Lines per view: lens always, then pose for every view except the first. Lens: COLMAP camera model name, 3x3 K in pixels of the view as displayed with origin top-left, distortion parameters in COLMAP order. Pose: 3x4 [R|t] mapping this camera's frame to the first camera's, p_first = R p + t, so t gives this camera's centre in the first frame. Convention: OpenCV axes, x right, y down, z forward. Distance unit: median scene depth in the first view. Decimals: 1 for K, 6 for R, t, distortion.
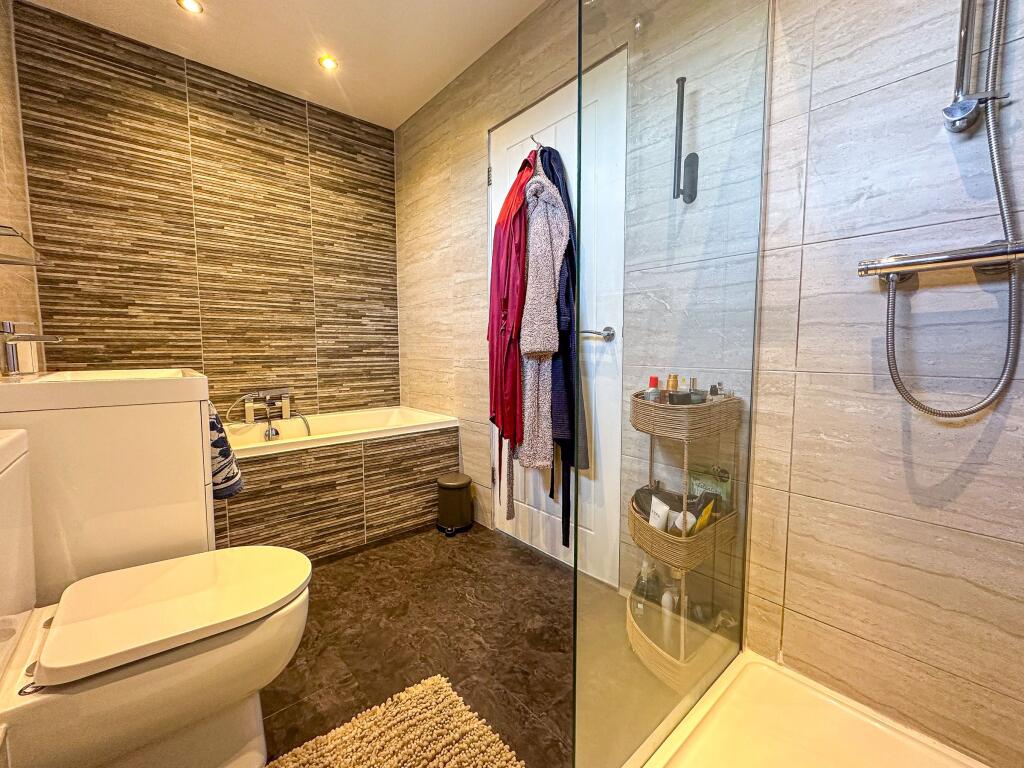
lens RADIAL K [[412.1, 0, 510.7], [0, 412.1, 383.2], [0, 0, 1]] dist [-0.001740, 0.000124]
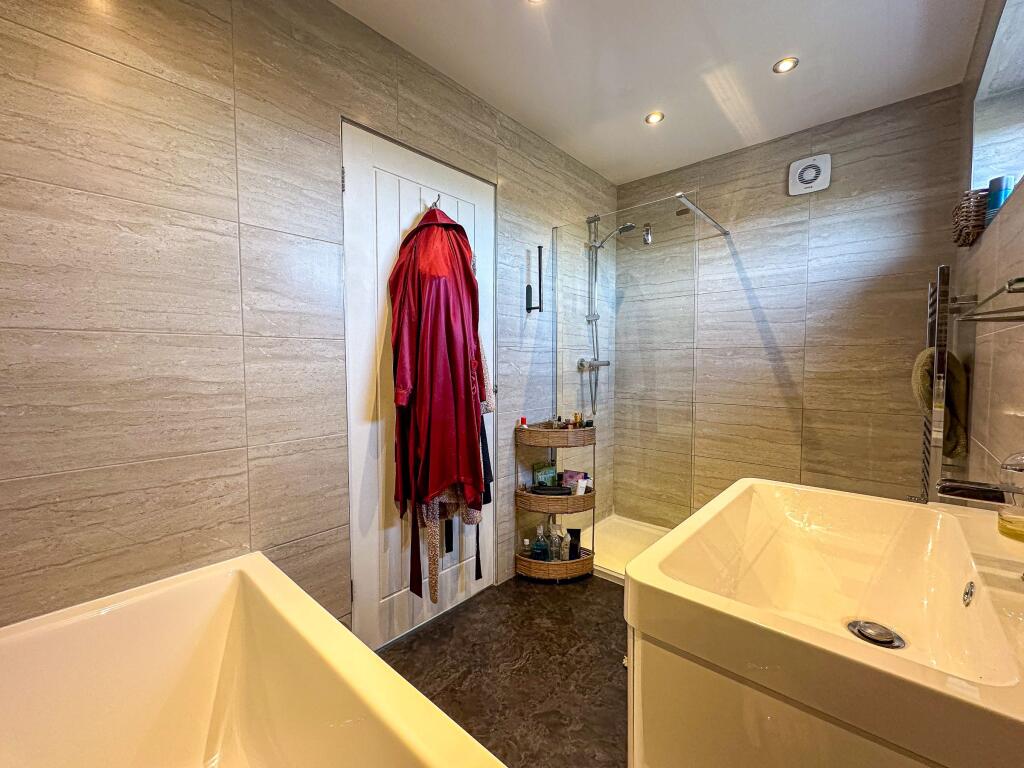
lens RADIAL K [[412.1, 0, 510.7], [0, 412.1, 383.2], [0, 0, 1]] dist [-0.001740, 0.000124]
pose [[-0.097325, -0.048240, 0.994083, -1.050066], [0.089459, 0.994358, 0.057011, -0.210215], [-0.991224, 0.094478, -0.092460, 1.047008]]
